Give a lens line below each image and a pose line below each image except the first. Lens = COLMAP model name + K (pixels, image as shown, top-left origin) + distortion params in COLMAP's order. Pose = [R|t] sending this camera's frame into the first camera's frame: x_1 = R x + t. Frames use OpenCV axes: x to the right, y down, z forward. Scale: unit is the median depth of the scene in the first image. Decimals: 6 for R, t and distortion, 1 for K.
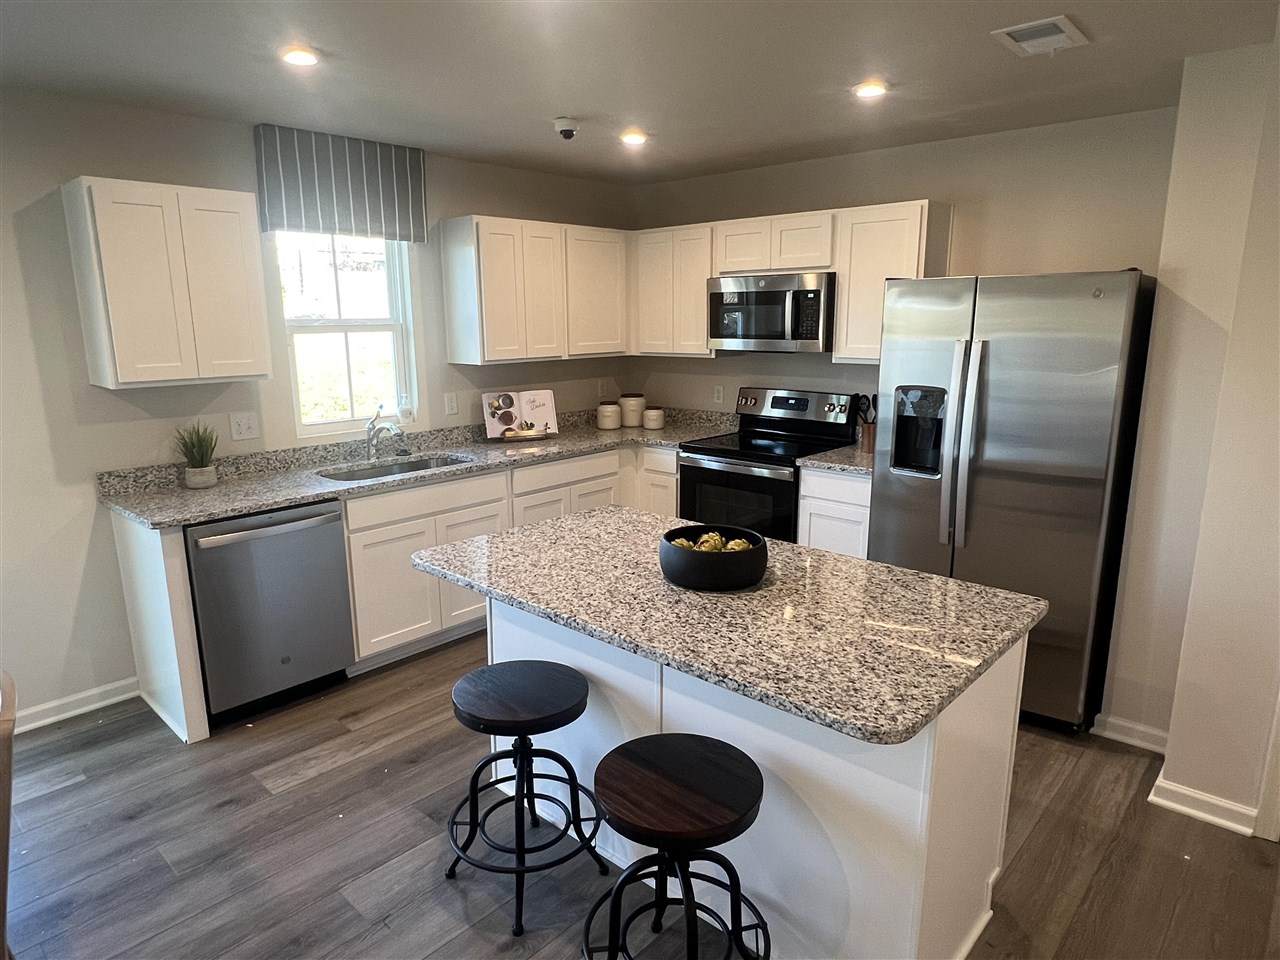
lens RADIAL K [[779.0, 0, 640.0], [0, 779.0, 480.0], [0, 0, 1]] dist [0.000688, -0.001548]
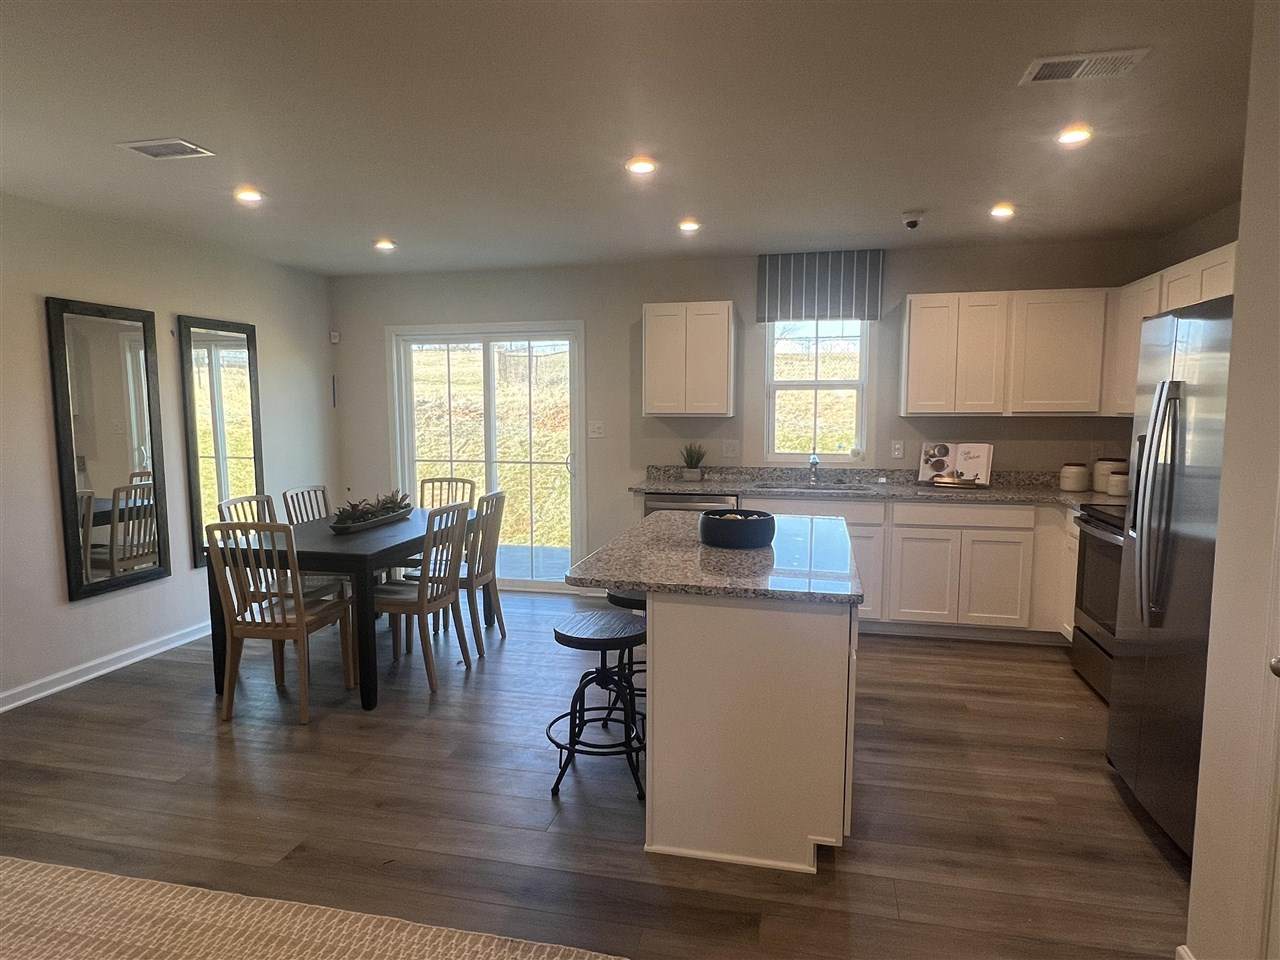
lens RADIAL K [[779.0, 0, 640.0], [0, 779.0, 480.0], [0, 0, 1]] dist [0.000688, -0.001548]
pose [[0.491389, 0.087420, -0.866542, 0.607424], [-0.182183, 0.983256, -0.004116, 0.025134], [0.851672, 0.159892, 0.499088, 0.073339]]
